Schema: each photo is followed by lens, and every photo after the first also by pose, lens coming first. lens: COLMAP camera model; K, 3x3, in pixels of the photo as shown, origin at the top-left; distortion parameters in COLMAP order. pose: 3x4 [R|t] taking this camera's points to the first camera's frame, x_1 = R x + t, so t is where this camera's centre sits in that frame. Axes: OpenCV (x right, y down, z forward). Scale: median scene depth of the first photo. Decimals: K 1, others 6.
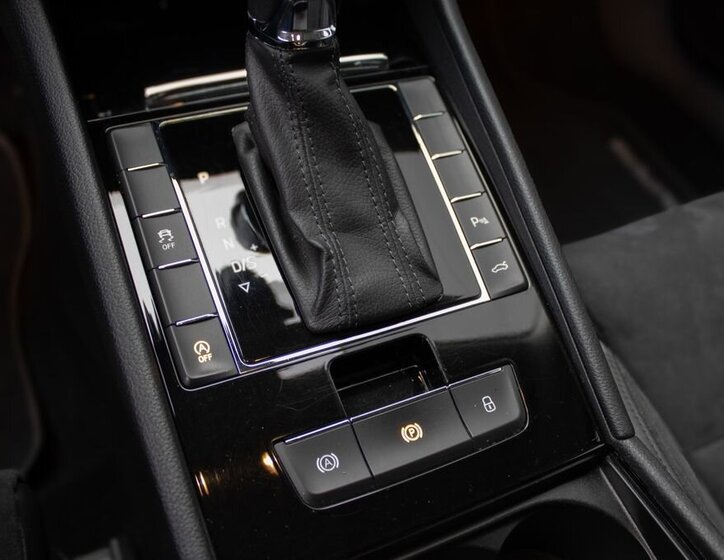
lens RADIAL K [[656.1, 0, 358.5], [0, 656.1, 283.9], [0, 0, 1]] dist [-0.120035, -0.004986]
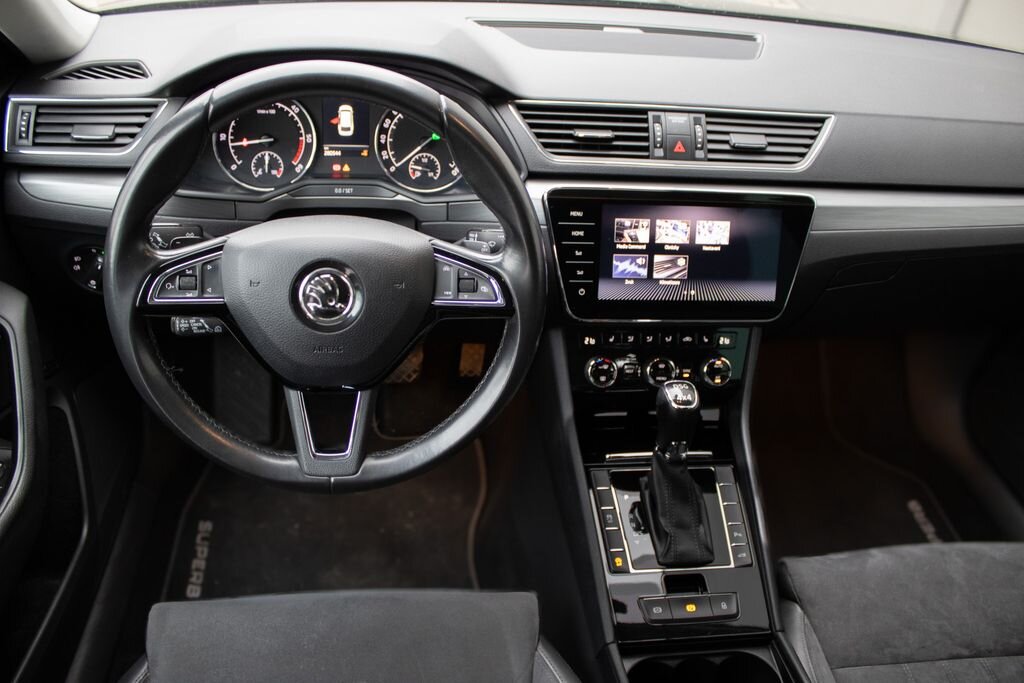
lens RADIAL K [[845.1, 0, 508.5], [0, 845.1, 341.6], [0, 0, 1]] dist [-0.152244, 0.113960]
pose [[0.951591, 0.131568, -0.277786, 0.142327], [-0.208630, 0.940158, -0.269400, 0.229703], [0.225719, 0.314313, 0.922095, -2.179772]]
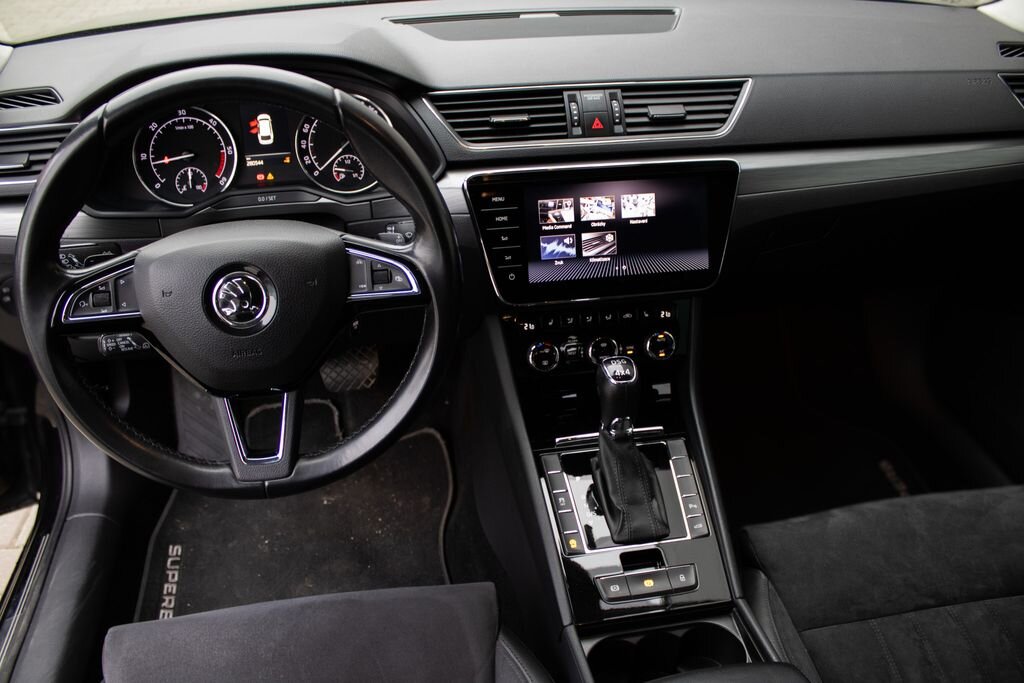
lens RADIAL K [[845.1, 0, 511.1], [0, 845.1, 339.8], [0, 0, 1]] dist [-0.152244, 0.113960]
pose [[0.962729, 0.040629, -0.267400, 0.339719], [-0.118227, 0.952413, -0.280947, 0.254996], [0.243261, 0.302089, 0.921719, -2.103166]]
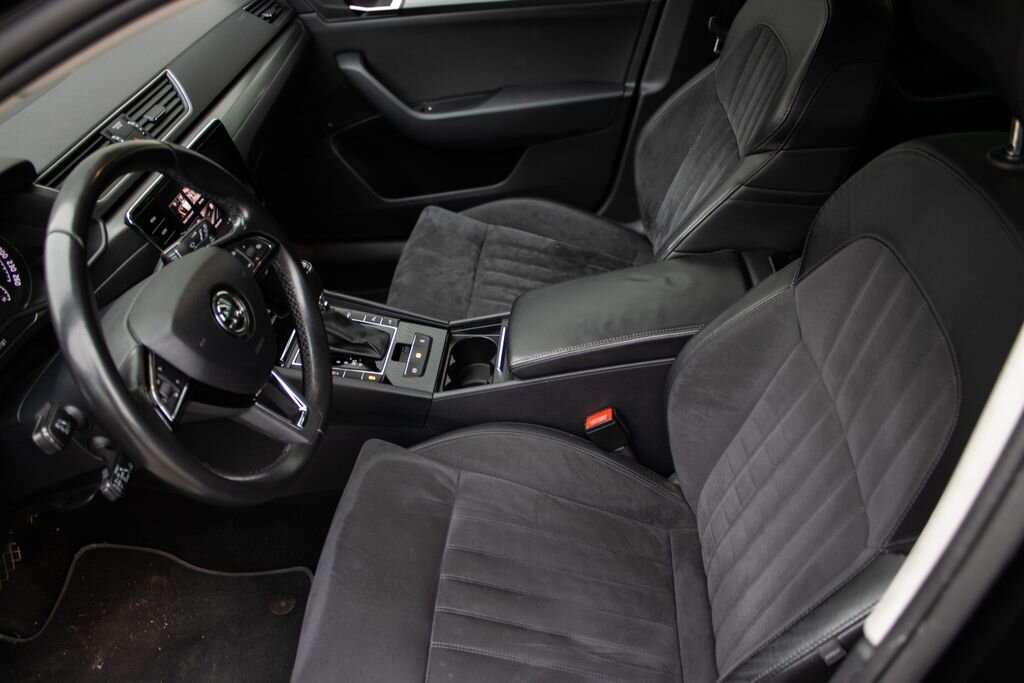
lens RADIAL K [[845.1, 0, 516.4], [0, 845.1, 340.9], [0, 0, 1]] dist [-0.152244, 0.113960]
pose [[0.458399, -0.649605, 0.606534, -2.195281], [0.764925, 0.635848, 0.102896, 0.088598], [-0.452505, 0.416786, 0.788371, -2.703630]]
